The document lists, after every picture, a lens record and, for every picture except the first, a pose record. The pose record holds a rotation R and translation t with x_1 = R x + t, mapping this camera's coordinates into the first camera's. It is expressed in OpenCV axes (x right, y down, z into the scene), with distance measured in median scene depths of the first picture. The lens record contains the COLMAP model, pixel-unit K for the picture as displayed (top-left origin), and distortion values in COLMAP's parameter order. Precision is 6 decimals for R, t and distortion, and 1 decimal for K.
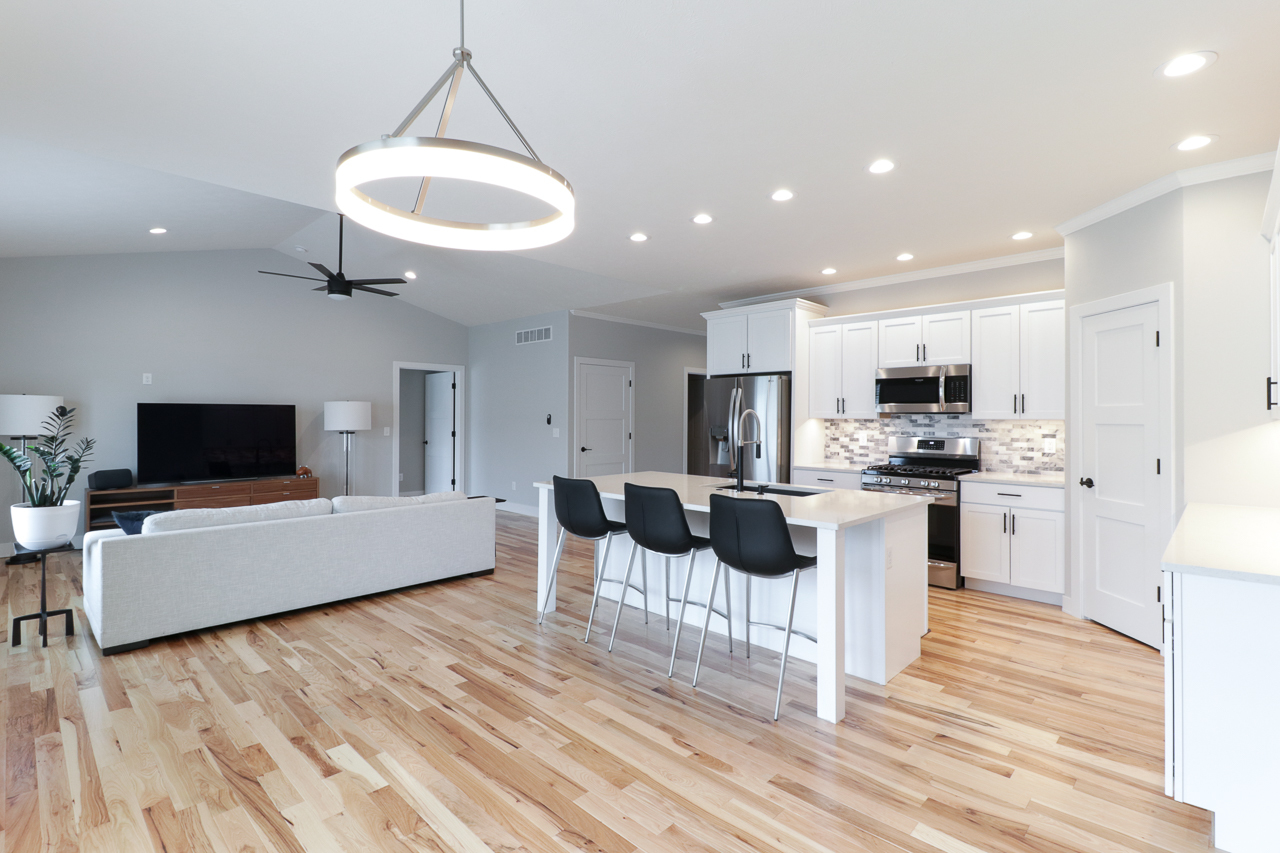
lens RADIAL K [[611.3, 0, 632.9], [0, 611.3, 411.7], [0, 0, 1]] dist [-0.000893, -0.000297]
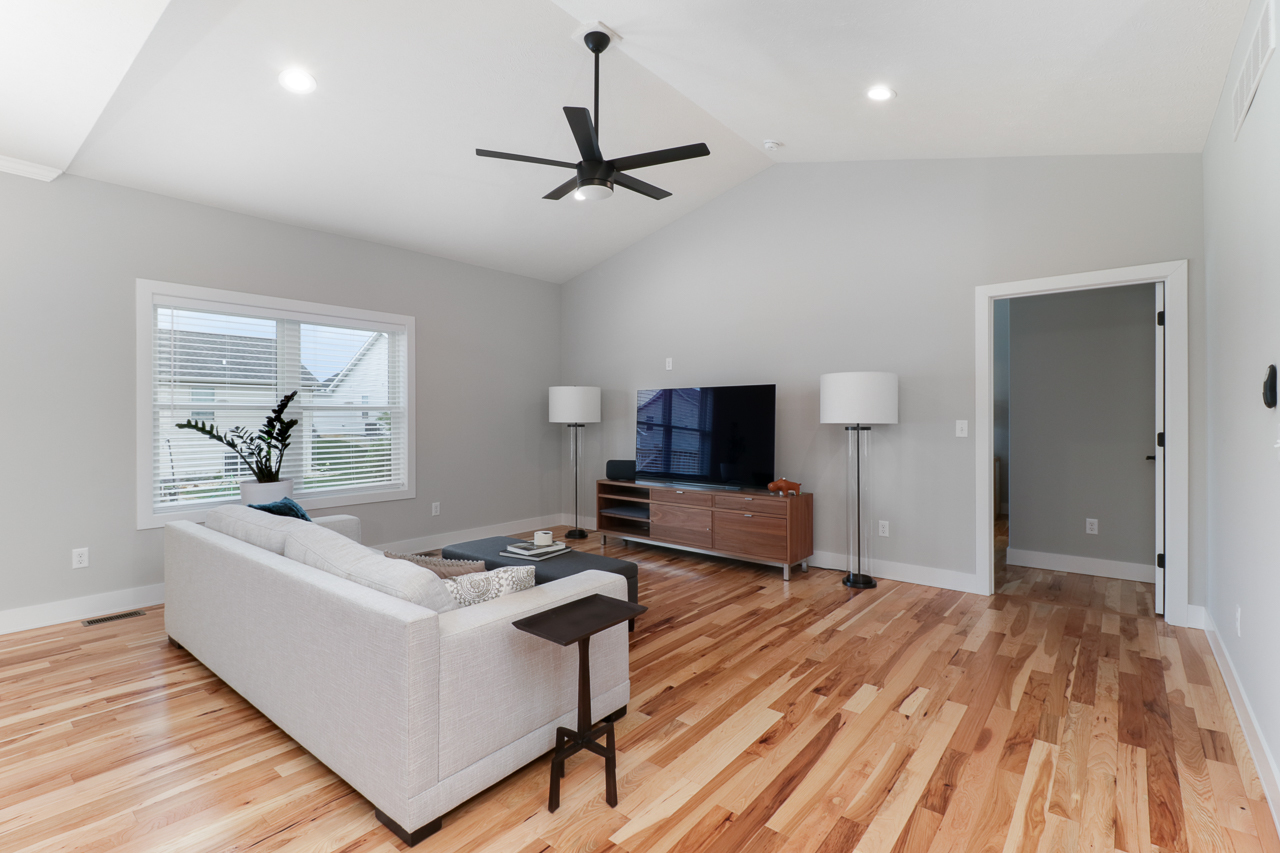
lens RADIAL K [[587.7, 0, 637.8], [0, 587.7, 419.4], [0, 0, 1]] dist [0.010558, -0.000442]
pose [[0.089031, -0.002052, -0.996027, 0.091486], [0.011466, 0.999934, -0.001035, 0.032099], [0.995963, -0.011329, 0.089049, 0.979176]]
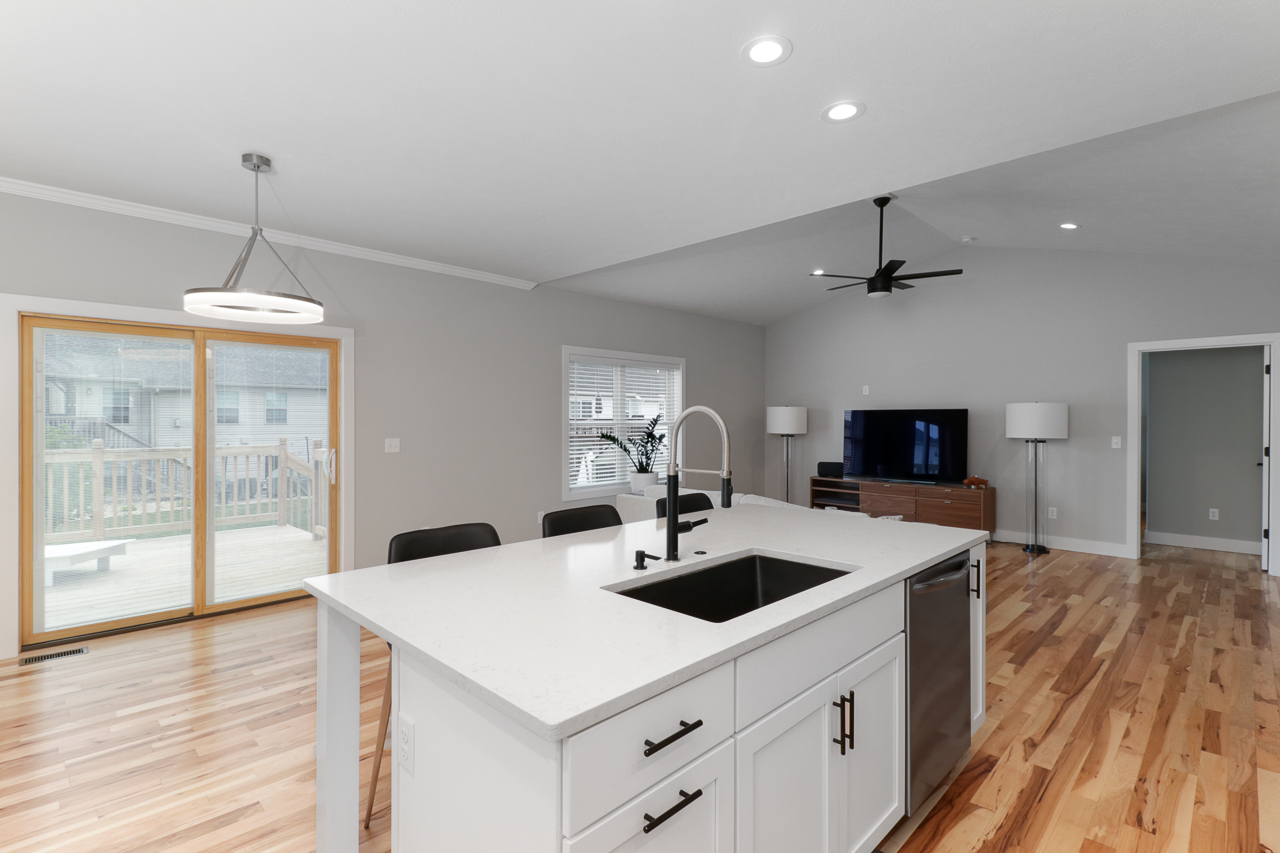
lens RADIAL K [[599.6, 0, 640.5], [0, 599.6, 423.2], [0, 0, 1]] dist [0.004287, -0.000443]
pose [[-0.006328, 0.000186, -0.999980, 0.449448], [0.005281, 0.999986, 0.000153, 0.009762], [0.999966, -0.005280, -0.006329, 0.627034]]
